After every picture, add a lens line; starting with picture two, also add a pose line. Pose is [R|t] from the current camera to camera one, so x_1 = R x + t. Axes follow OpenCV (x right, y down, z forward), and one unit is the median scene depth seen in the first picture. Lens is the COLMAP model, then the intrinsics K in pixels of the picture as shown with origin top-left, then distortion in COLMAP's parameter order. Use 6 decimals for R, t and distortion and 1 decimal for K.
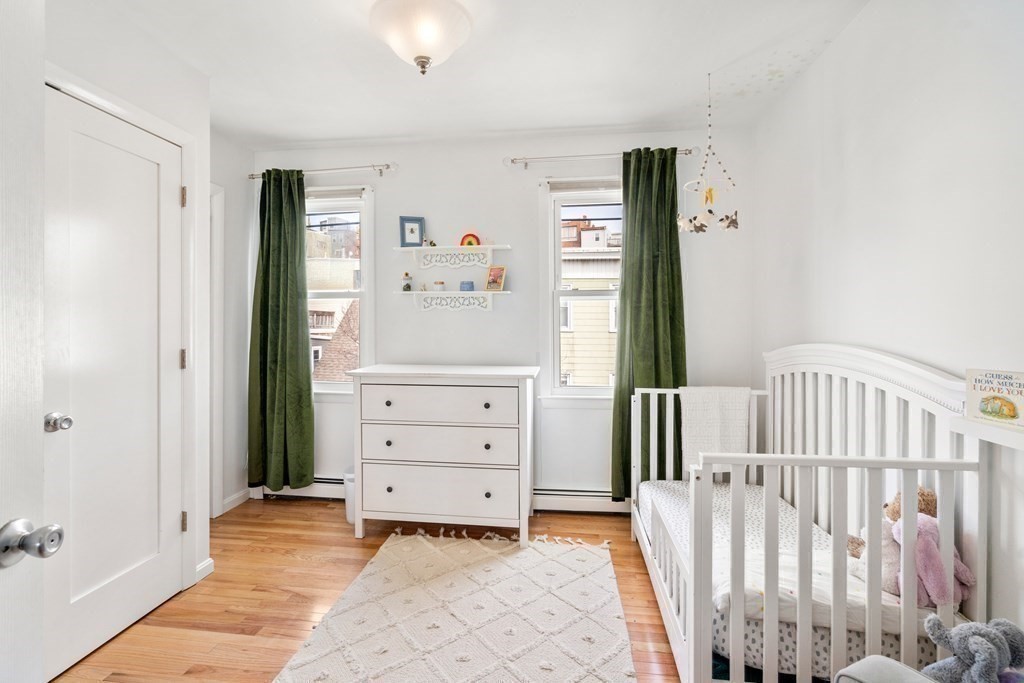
lens RADIAL K [[473.4, 0, 509.3], [0, 473.4, 331.1], [0, 0, 1]] dist [0.000280, -0.000041]
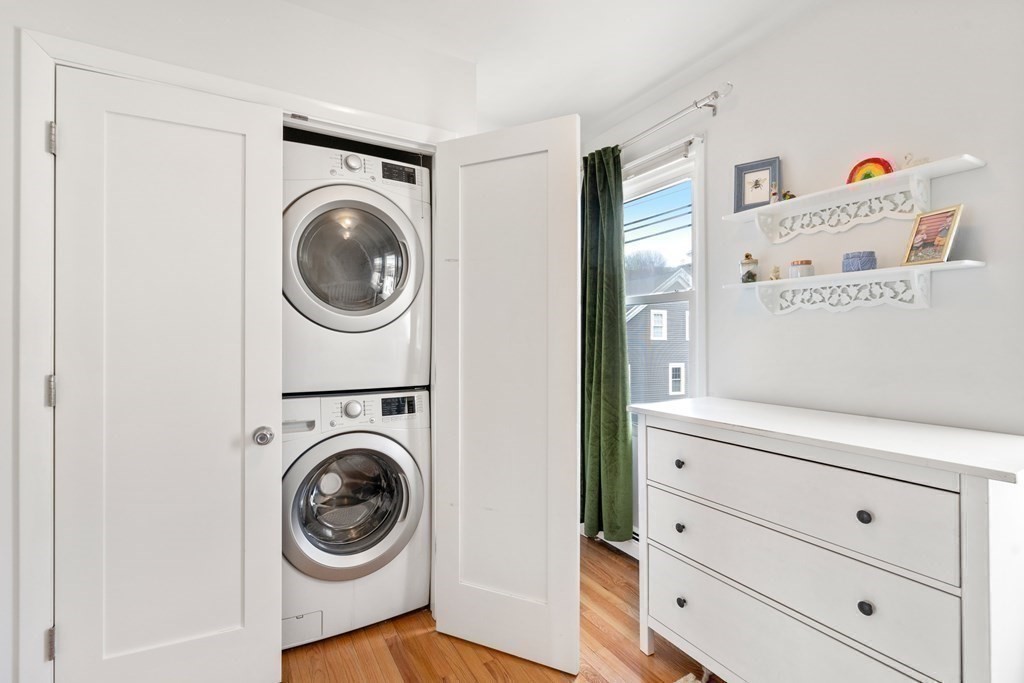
lens RADIAL K [[465.7, 0, 512.0], [0, 465.7, 341.5], [0, 0, 1]] dist [-0.001477, -0.000302]
pose [[0.596967, 0.002893, -0.802261, 0.089473], [-0.002088, 0.999996, 0.002052, -0.008701], [0.802263, 0.000450, 0.596970, 0.387623]]
